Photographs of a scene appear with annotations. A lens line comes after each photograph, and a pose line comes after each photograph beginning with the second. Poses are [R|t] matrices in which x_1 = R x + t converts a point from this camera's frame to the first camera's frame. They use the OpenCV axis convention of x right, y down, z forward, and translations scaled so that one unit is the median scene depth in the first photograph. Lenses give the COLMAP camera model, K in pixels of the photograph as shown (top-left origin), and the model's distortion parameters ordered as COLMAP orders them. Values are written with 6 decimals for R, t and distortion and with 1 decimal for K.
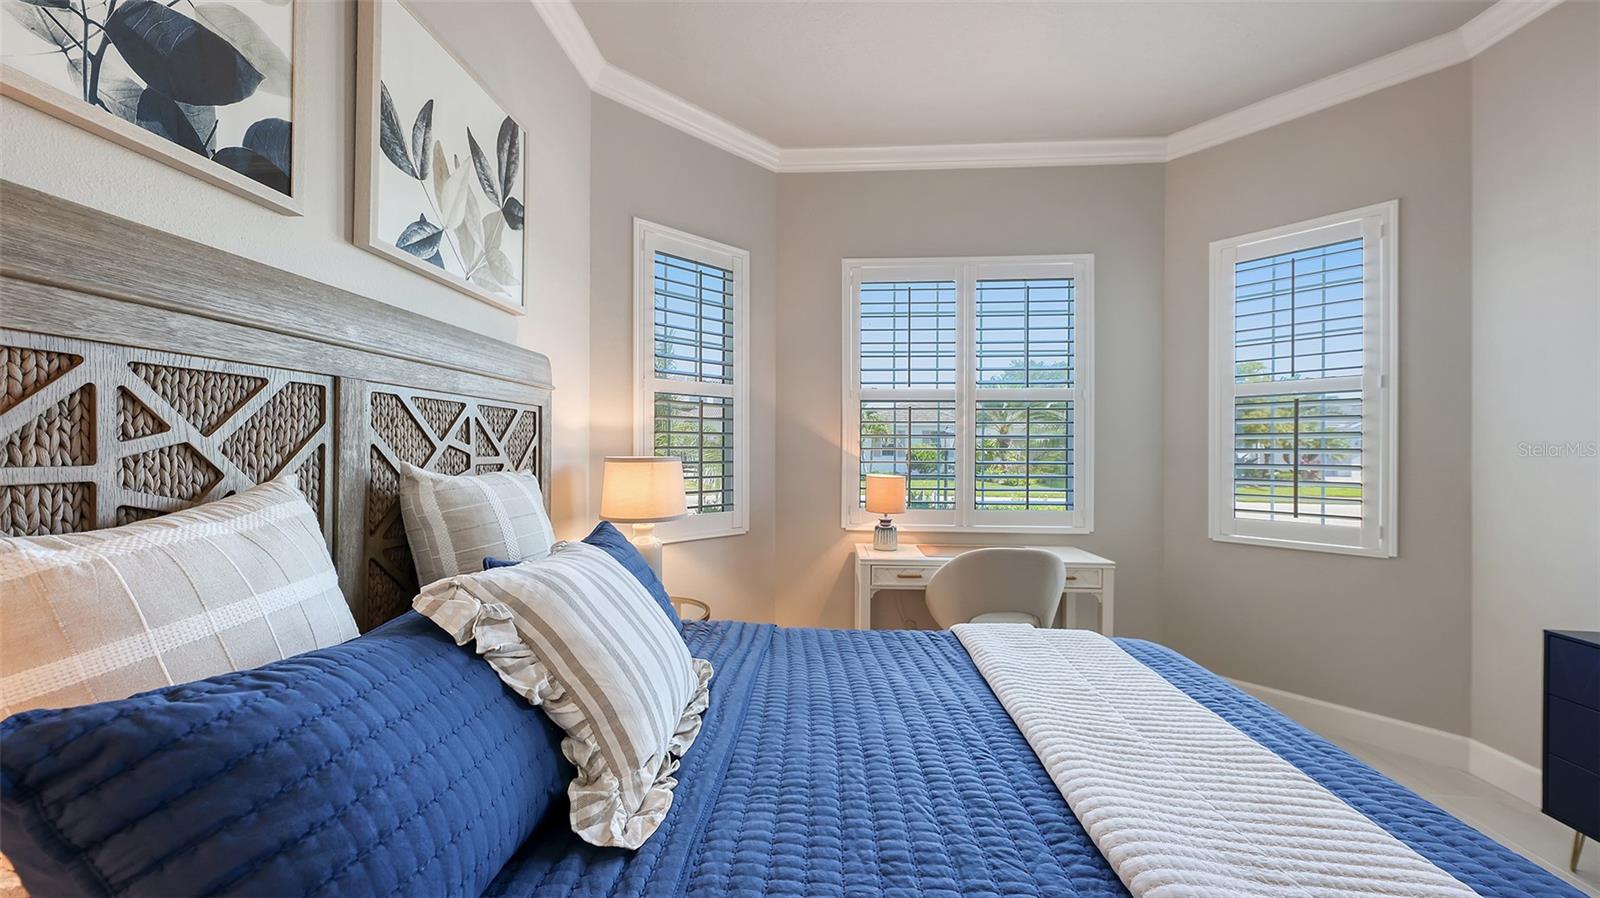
lens RADIAL K [[549.5, 0, 792.8], [0, 549.5, 455.9], [0, 0, 1]] dist [-0.000818, -0.000550]
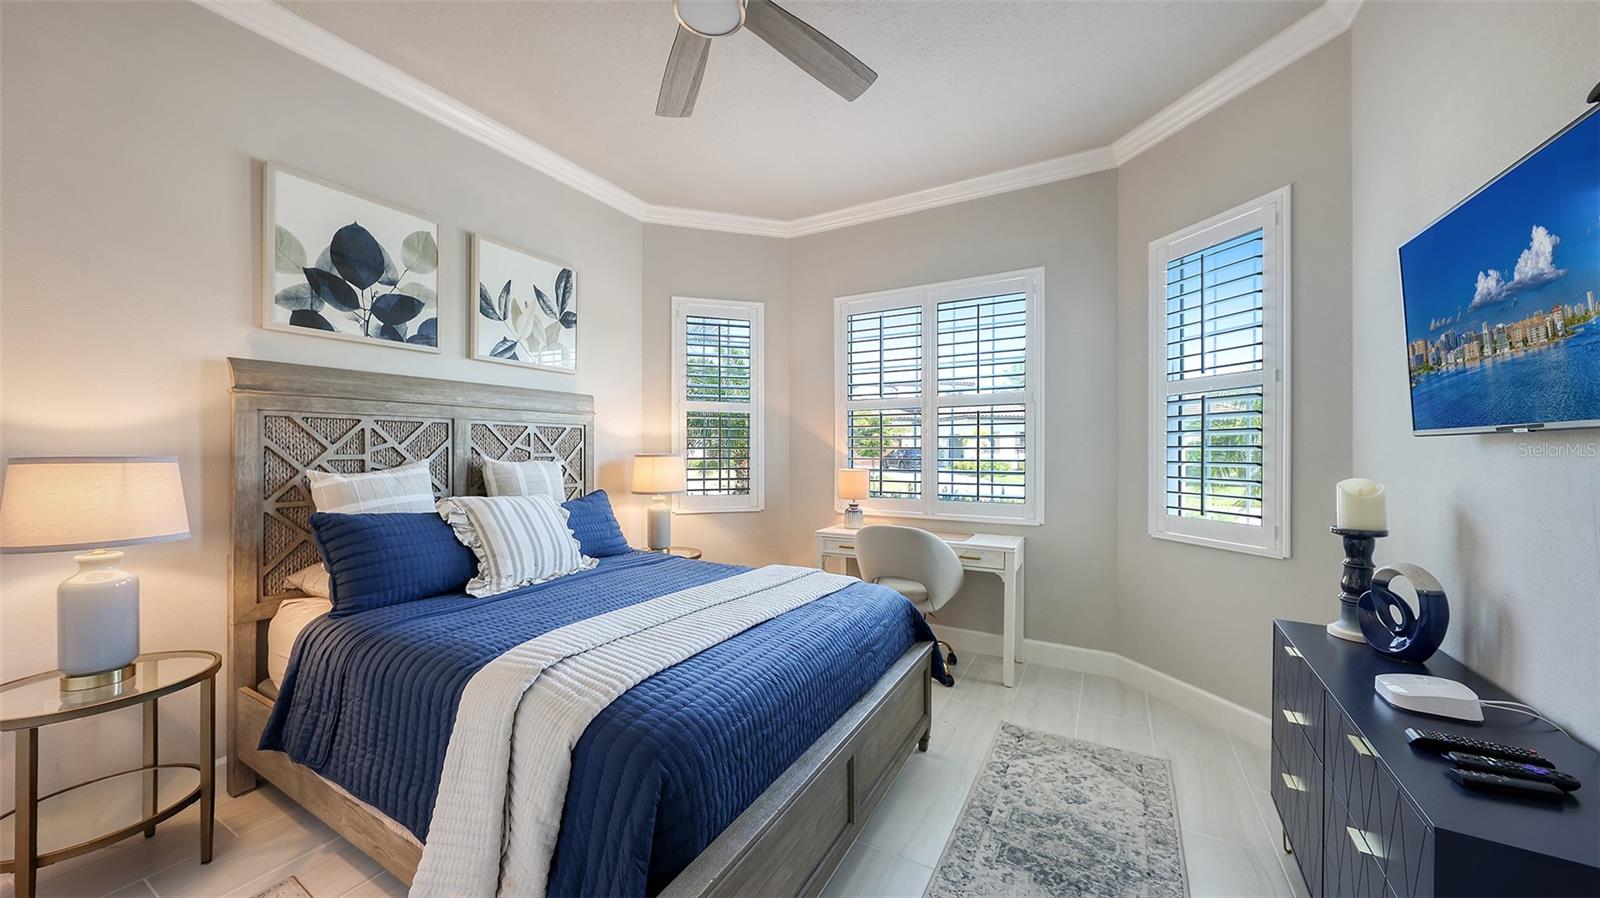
lens RADIAL K [[549.5, 0, 792.8], [0, 549.5, 455.9], [0, 0, 1]] dist [-0.000818, -0.000550]
pose [[0.898548, 0.001126, -0.438873, 1.250835], [-0.001529, 0.999999, -0.000564, 0.013333], [0.438872, 0.001178, 0.898549, -0.403589]]
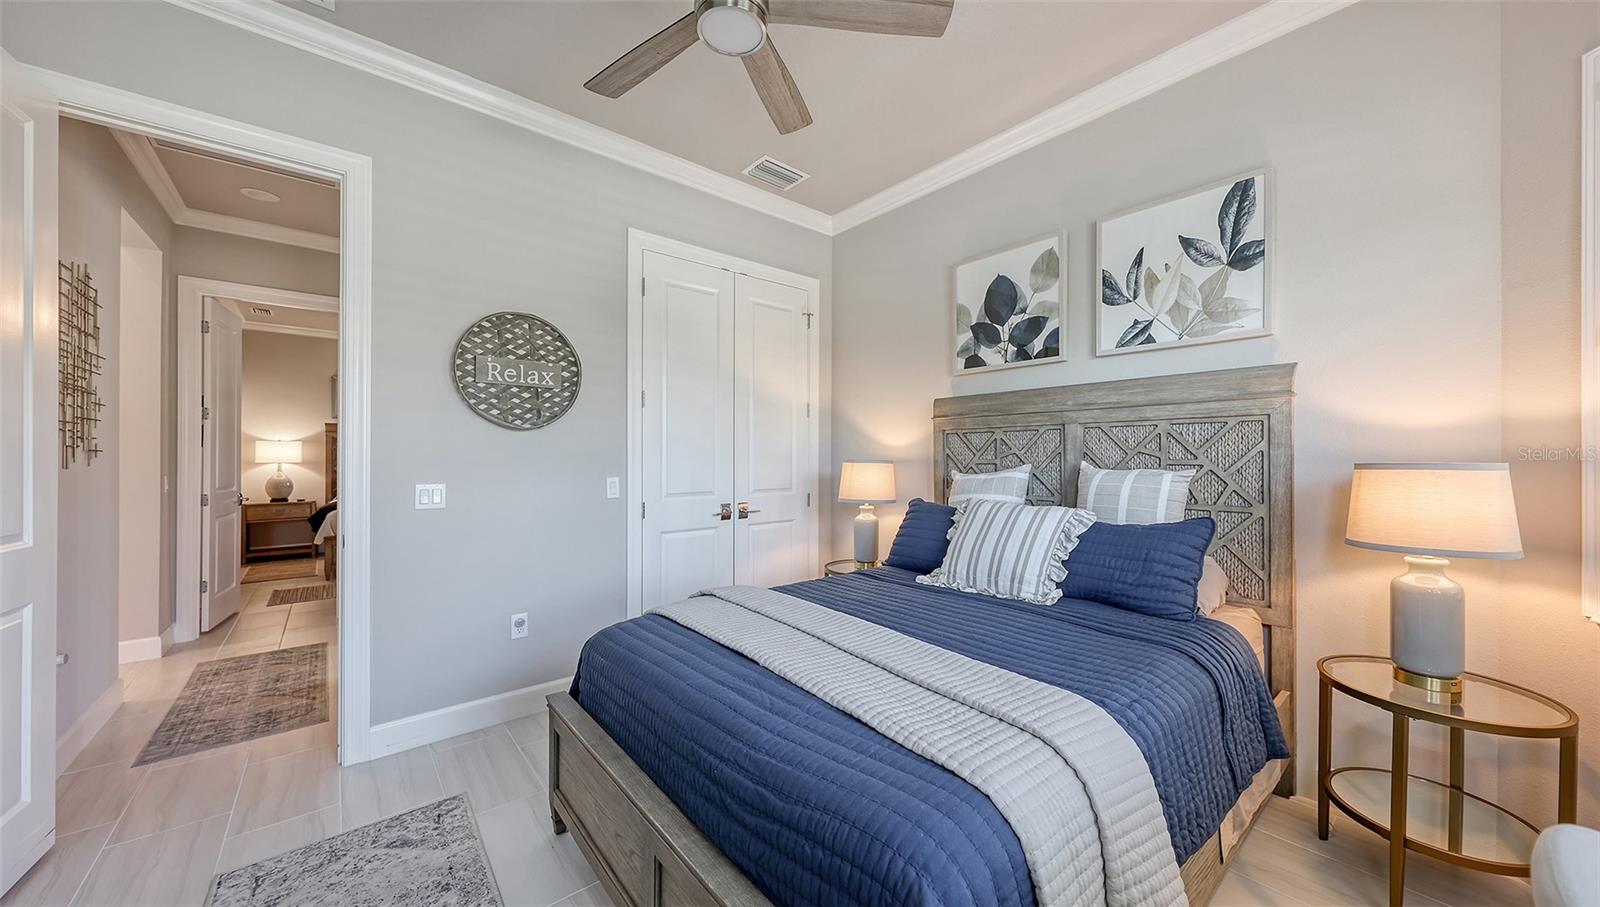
lens RADIAL K [[558.7, 0, 790.5], [0, 558.7, 454.7], [0, 0, 1]] dist [-0.000253, -0.000027]
pose [[-0.733110, -0.008135, -0.680062, 1.349276], [-0.009795, 0.999951, -0.001402, 0.001734], [0.680040, 0.005634, -0.733154, 1.585214]]
